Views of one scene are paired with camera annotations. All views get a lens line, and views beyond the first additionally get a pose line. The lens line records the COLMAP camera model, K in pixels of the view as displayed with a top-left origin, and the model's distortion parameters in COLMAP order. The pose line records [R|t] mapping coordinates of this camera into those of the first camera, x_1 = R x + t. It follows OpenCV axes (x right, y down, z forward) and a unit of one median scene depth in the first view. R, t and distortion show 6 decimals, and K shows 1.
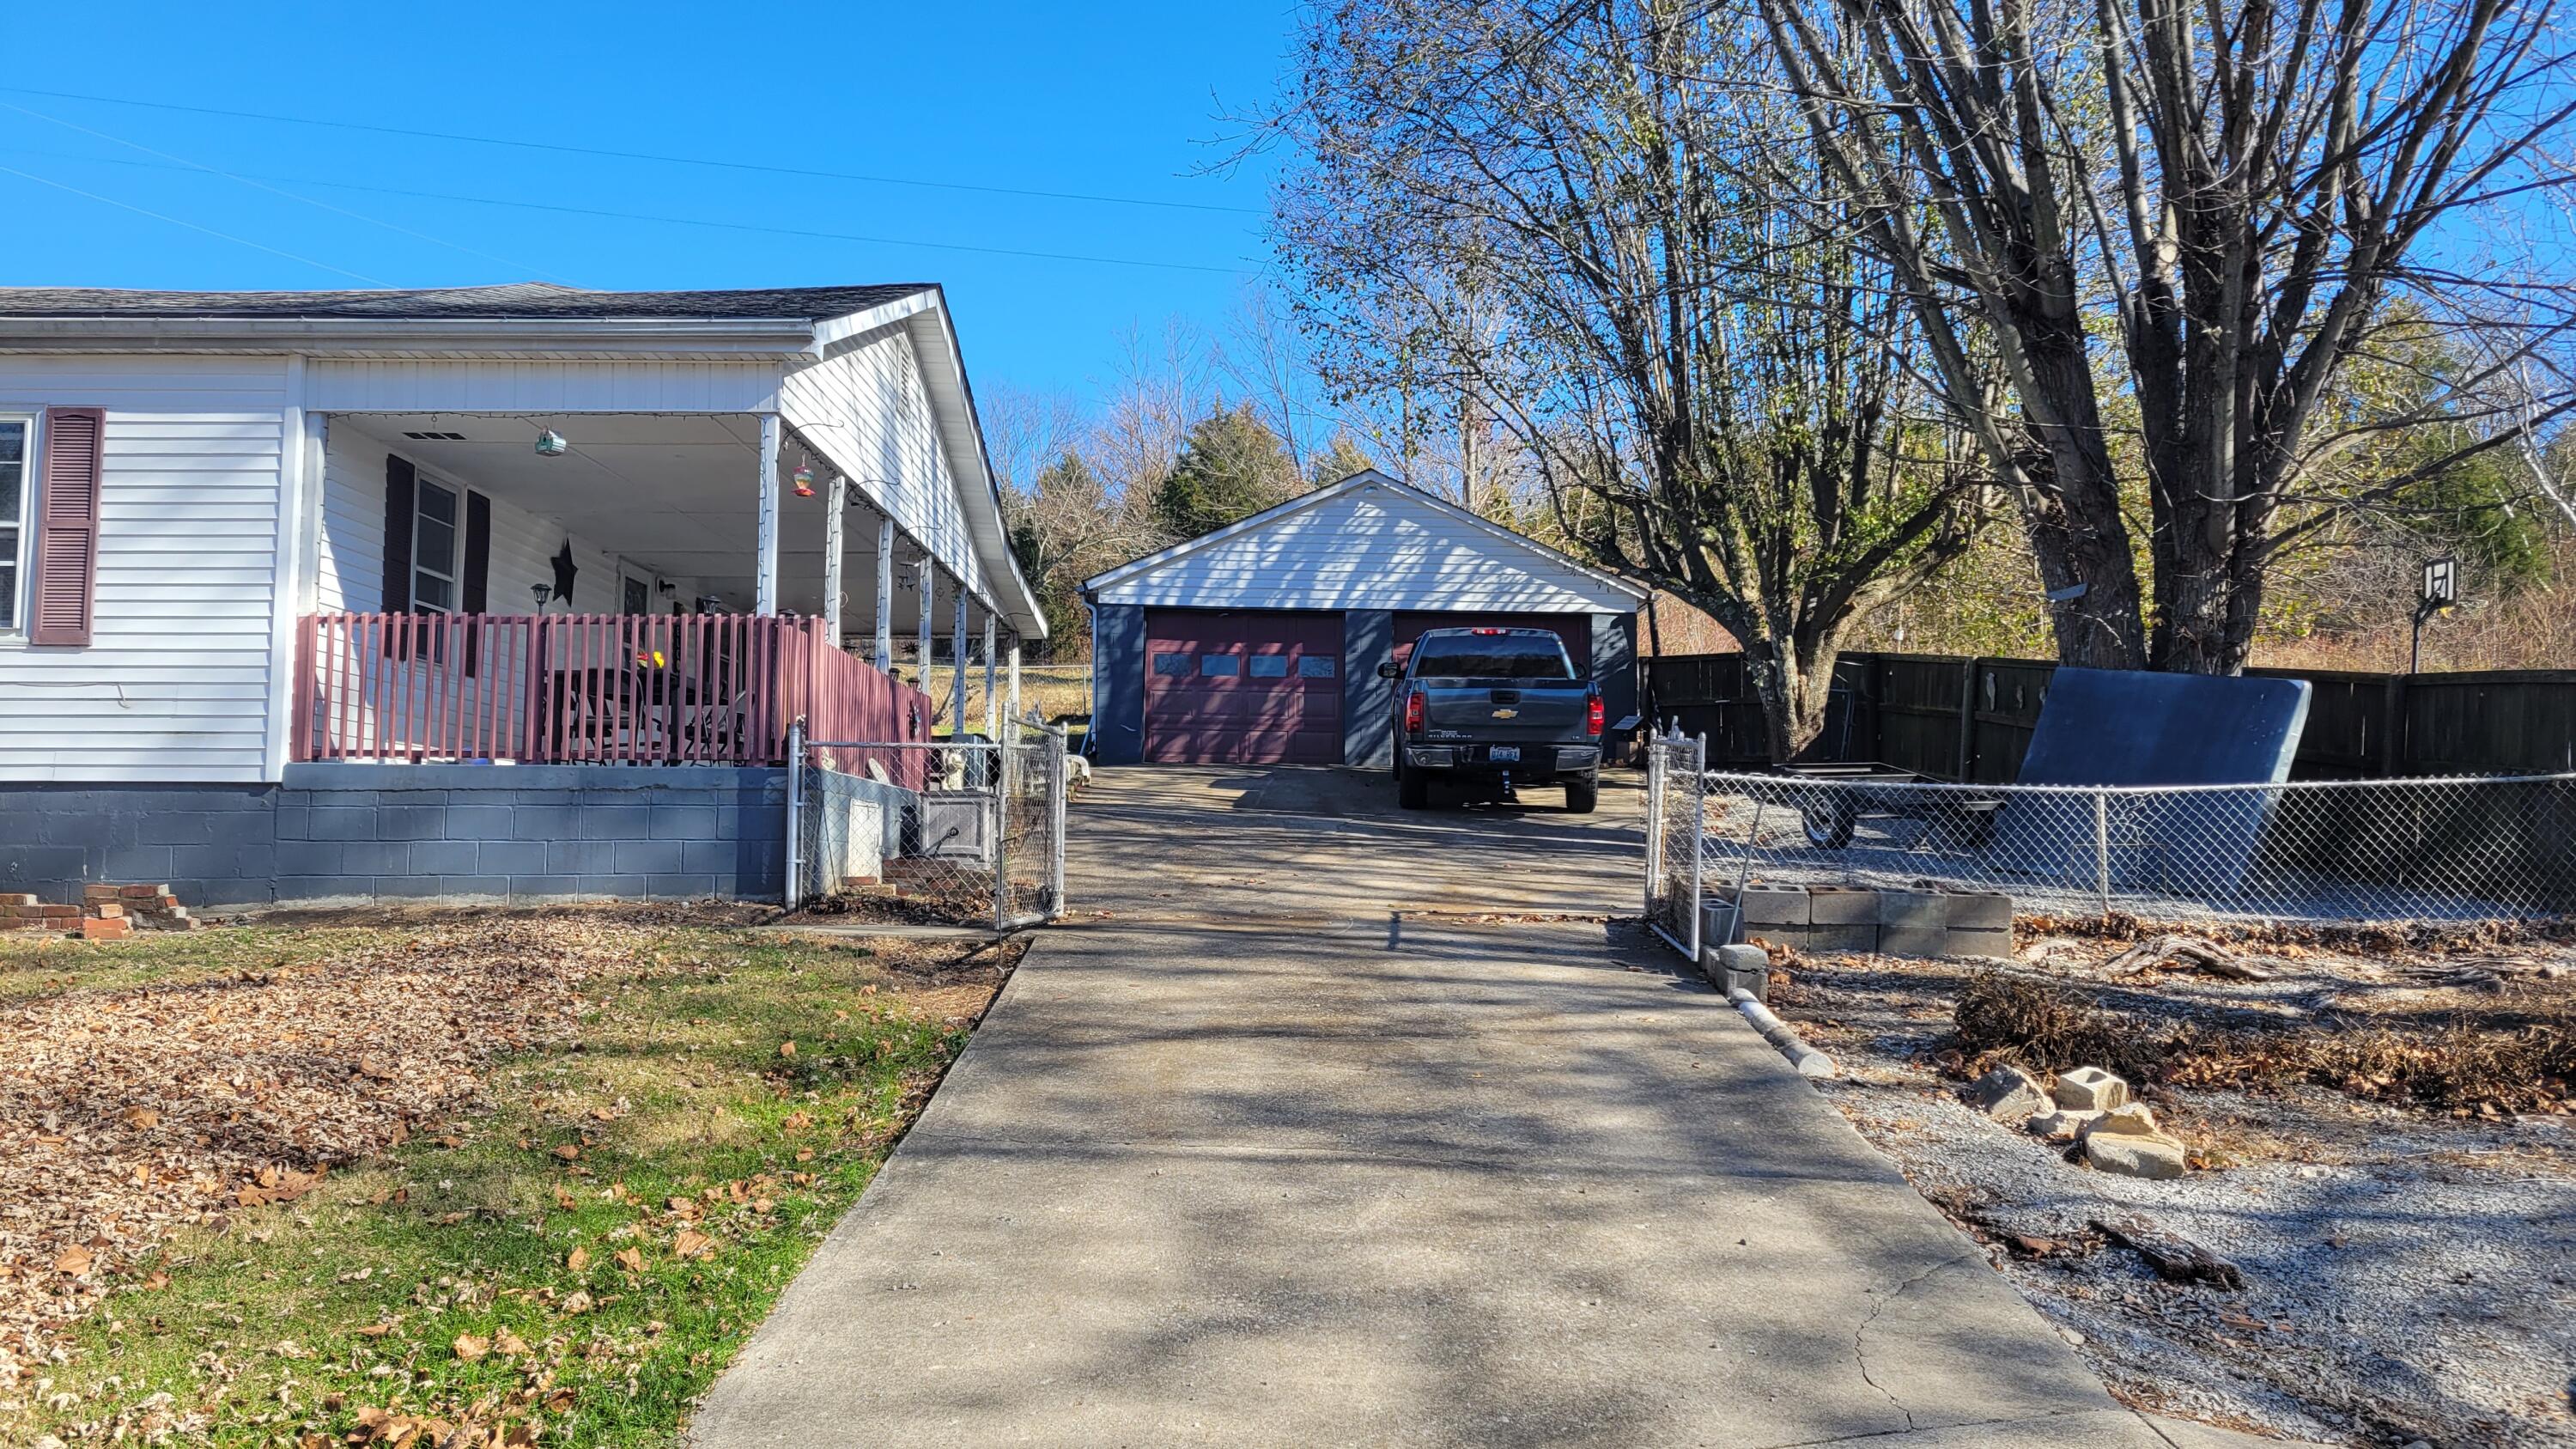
lens RADIAL K [[1865.4, 0, 1299.0], [0, 1865.4, 722.3], [0, 0, 1]] dist [0.029137, -0.017788]
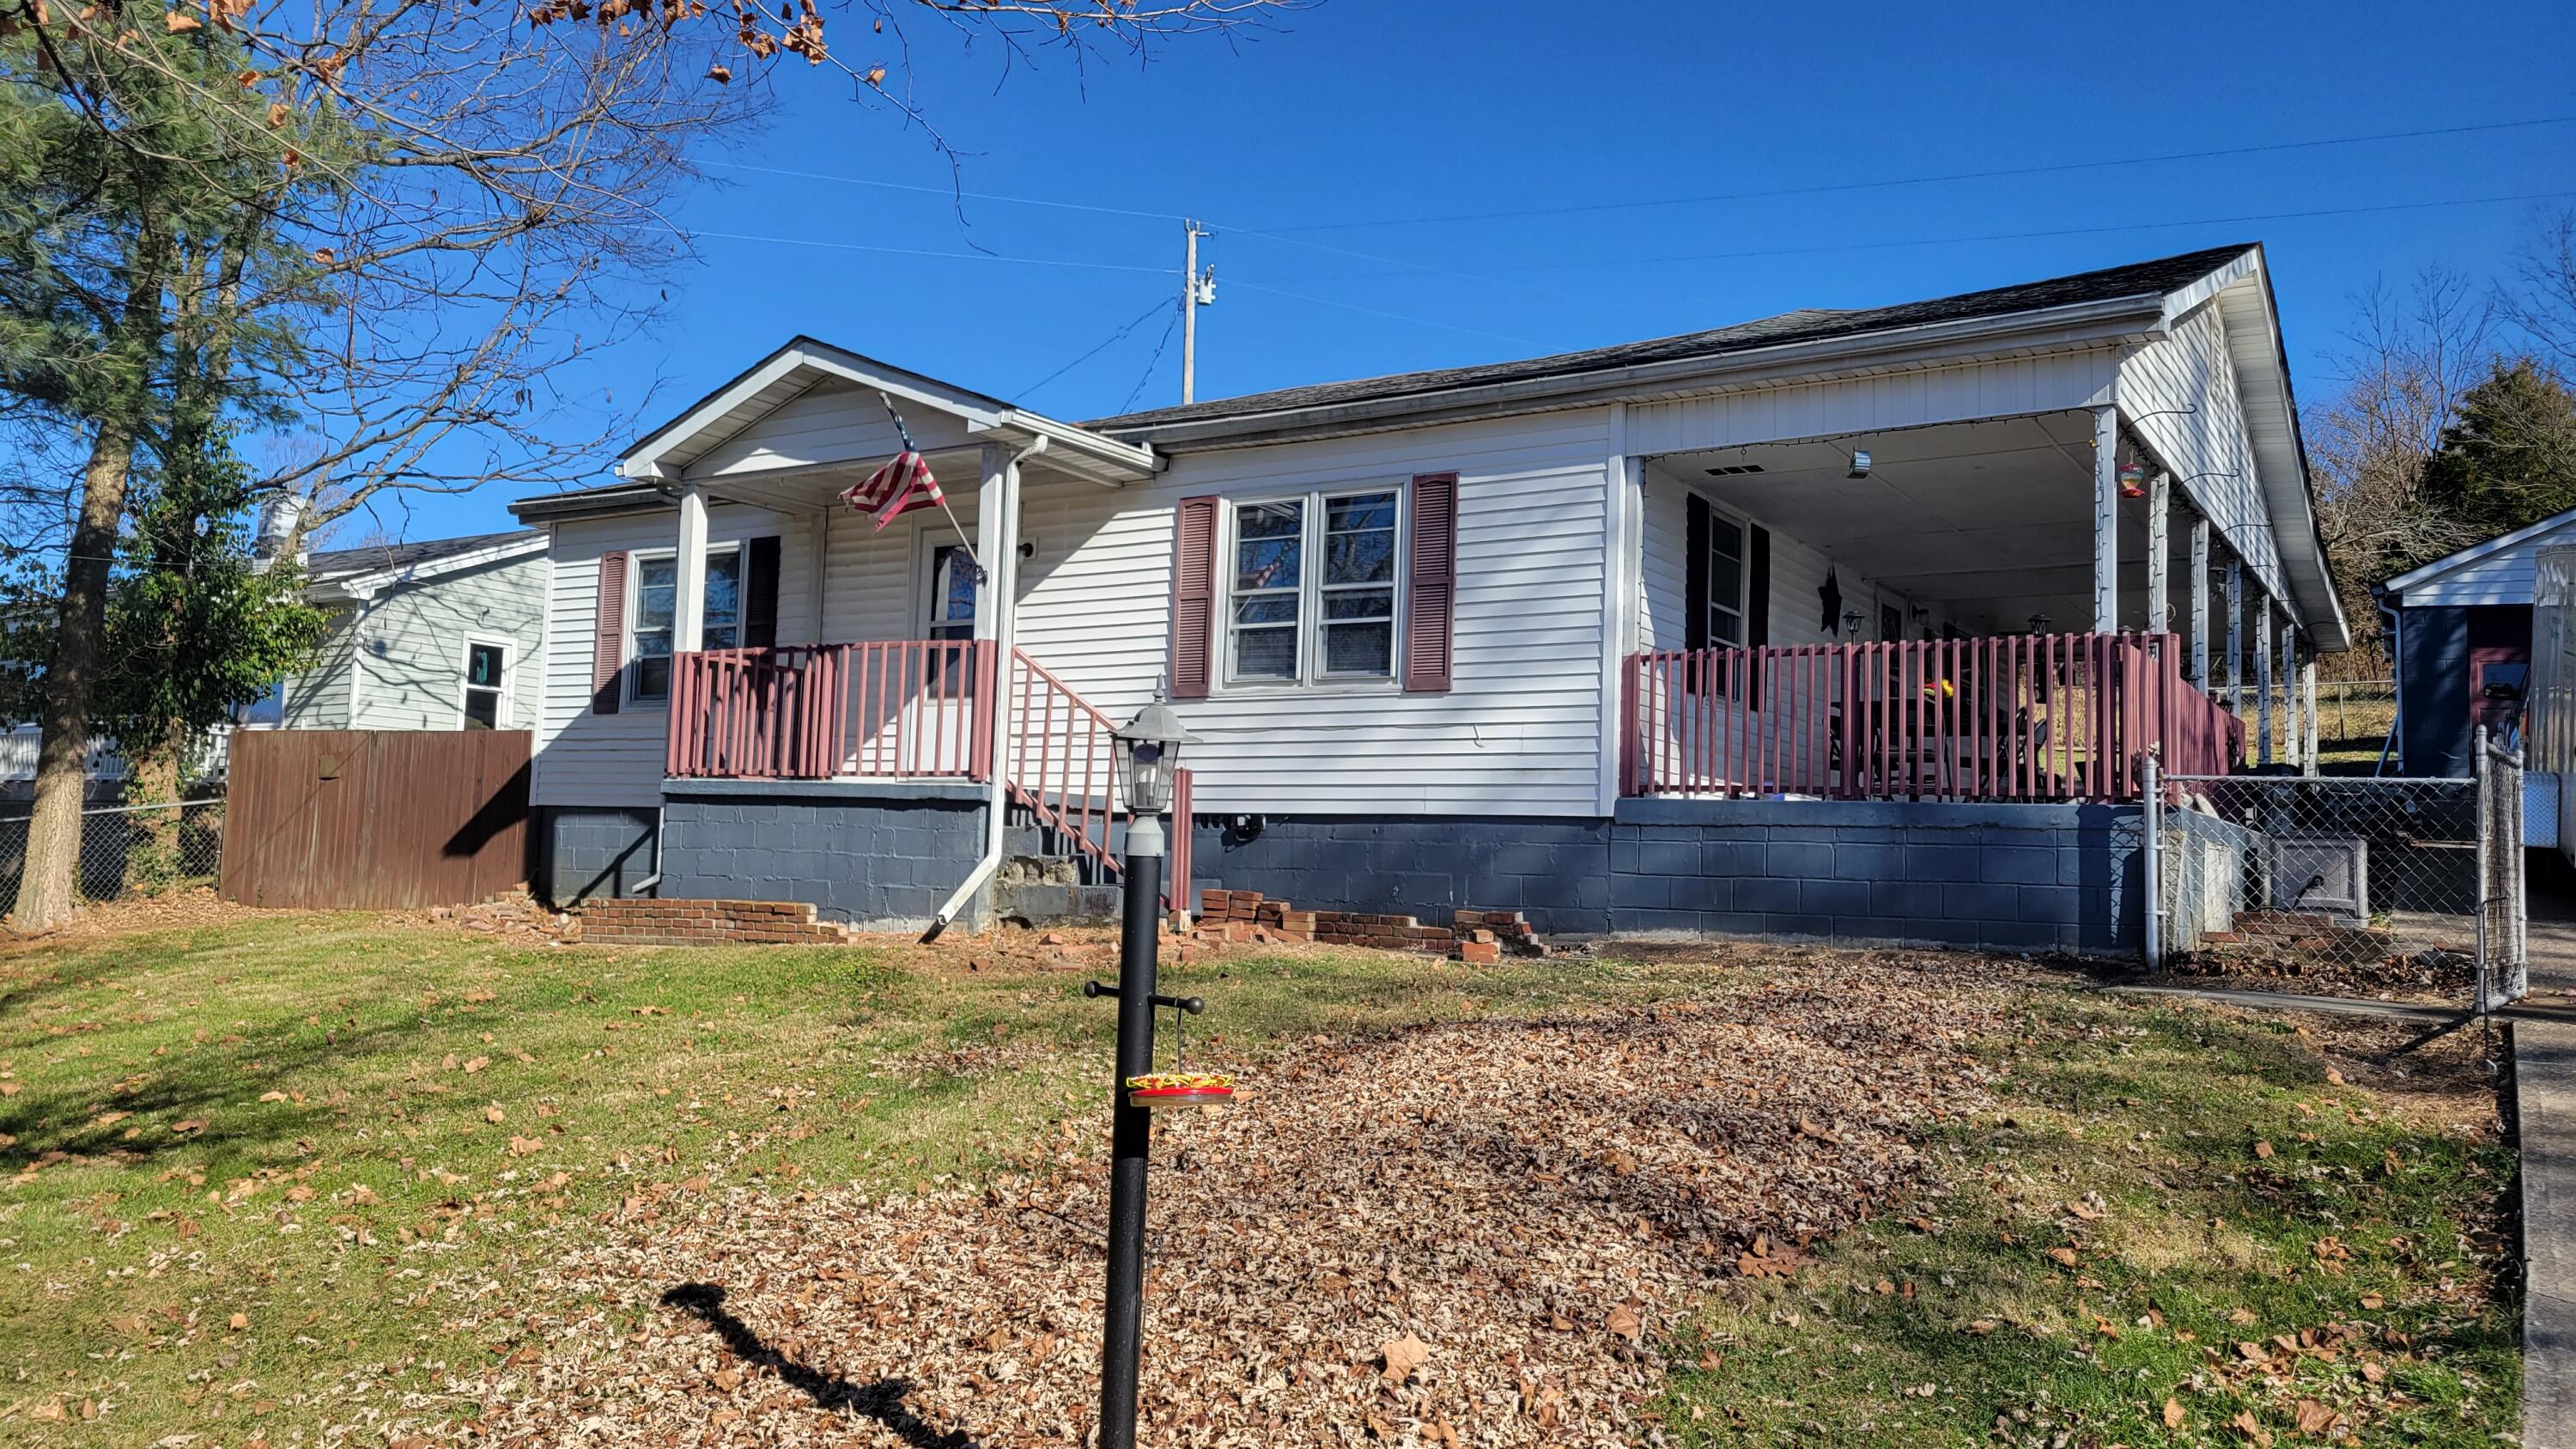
lens RADIAL K [[1865.4, 0, 1309.2], [0, 1865.4, 719.6], [0, 0, 1]] dist [0.029137, -0.017788]
pose [[0.835324, -0.021689, -0.549330, -0.113070], [0.012088, 0.999705, -0.021090, -0.001731], [0.549625, 0.010976, 0.835340, 0.048880]]
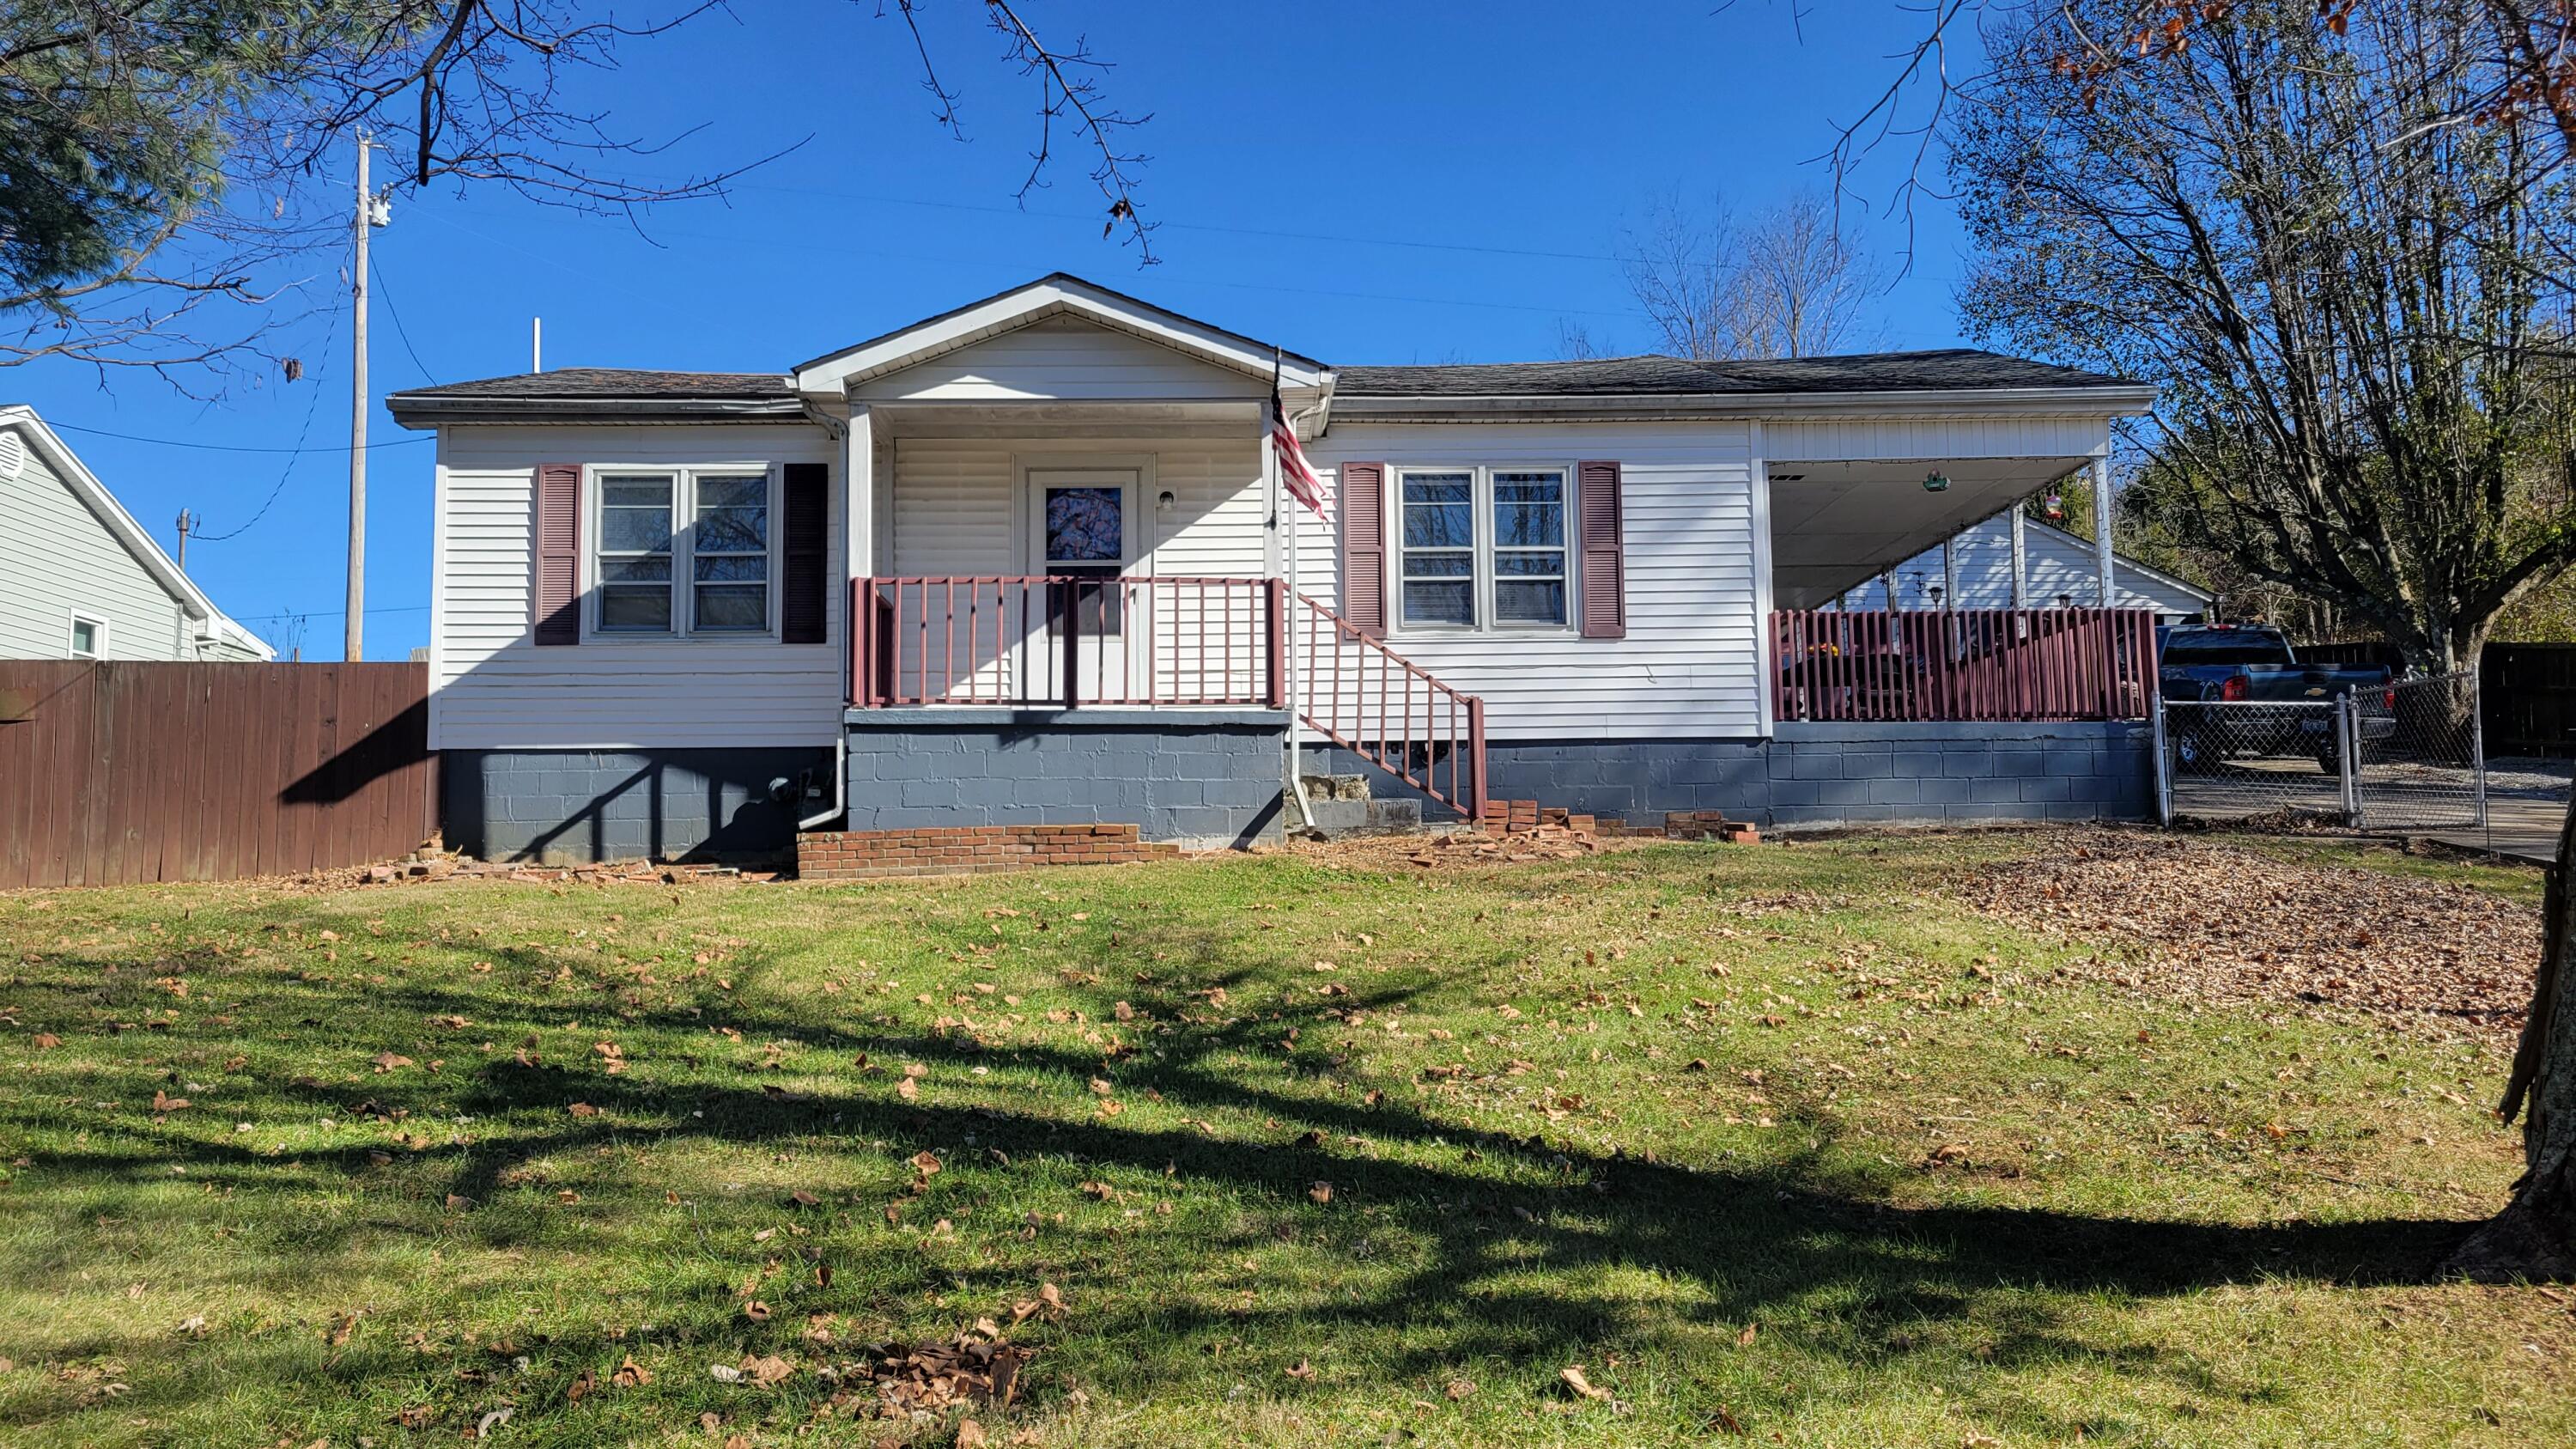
lens RADIAL K [[1865.4, 0, 1302.8], [0, 1865.4, 720.3], [0, 0, 1]] dist [0.029137, -0.017788]
pose [[0.999901, -0.013241, -0.004738, -0.846282], [0.013174, 0.999819, -0.013735, 0.033213], [0.004919, 0.013671, 0.999894, -0.331887]]
